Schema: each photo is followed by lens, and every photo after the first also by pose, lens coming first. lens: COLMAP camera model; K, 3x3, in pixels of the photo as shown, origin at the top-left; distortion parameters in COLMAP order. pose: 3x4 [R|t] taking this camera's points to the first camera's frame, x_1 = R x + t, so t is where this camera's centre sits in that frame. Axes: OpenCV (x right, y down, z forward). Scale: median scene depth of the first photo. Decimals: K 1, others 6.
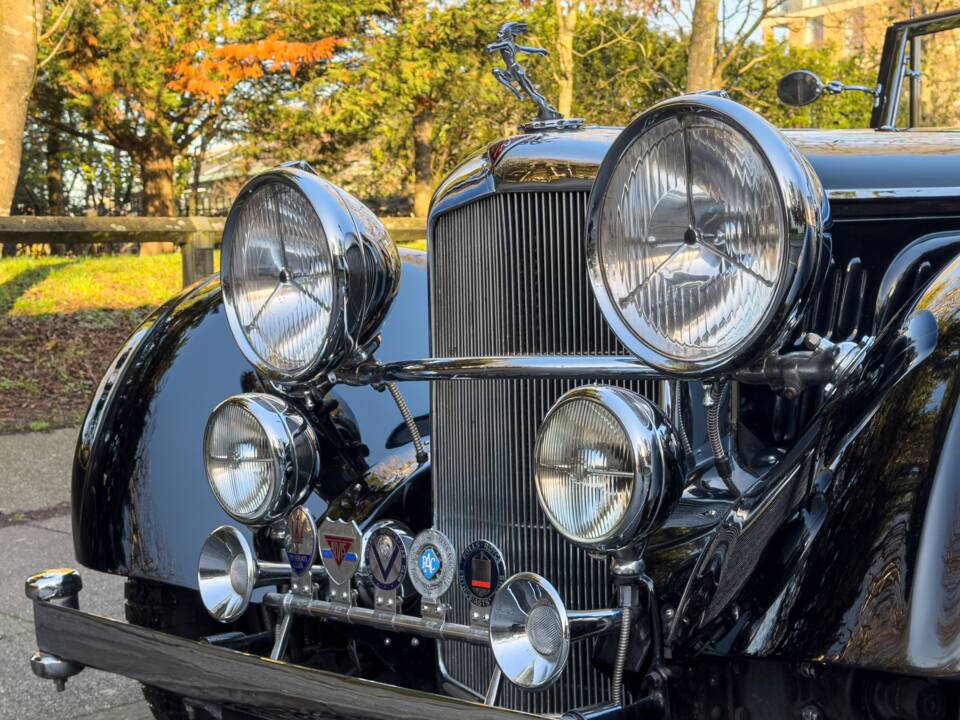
lens RADIAL K [[1808.3, 0, 480.0], [0, 1808.3, 360.0], [0, 0, 1]] dist [-0.292796, 2.787374]
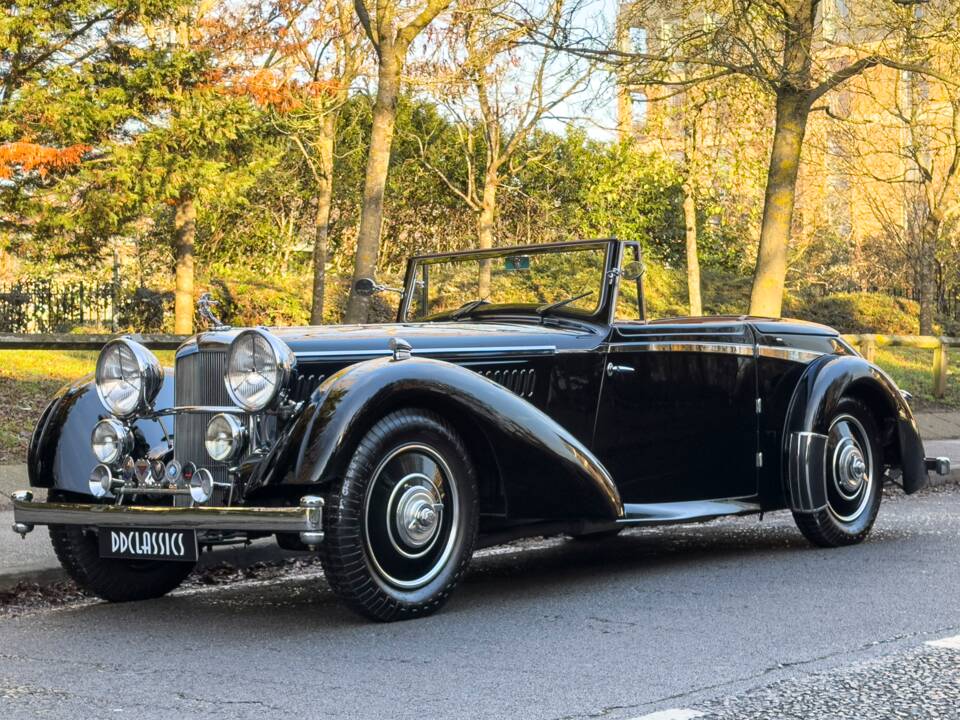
lens RADIAL K [[1880.3, 0, 480.0], [0, 1880.3, 360.0], [0, 0, 1]] dist [-0.281237, 2.861064]
pose [[0.991221, 0.027332, 0.129356, 0.017786], [-0.020233, 0.998232, -0.055882, 0.020793], [-0.130654, 0.052774, 0.990022, -0.528879]]
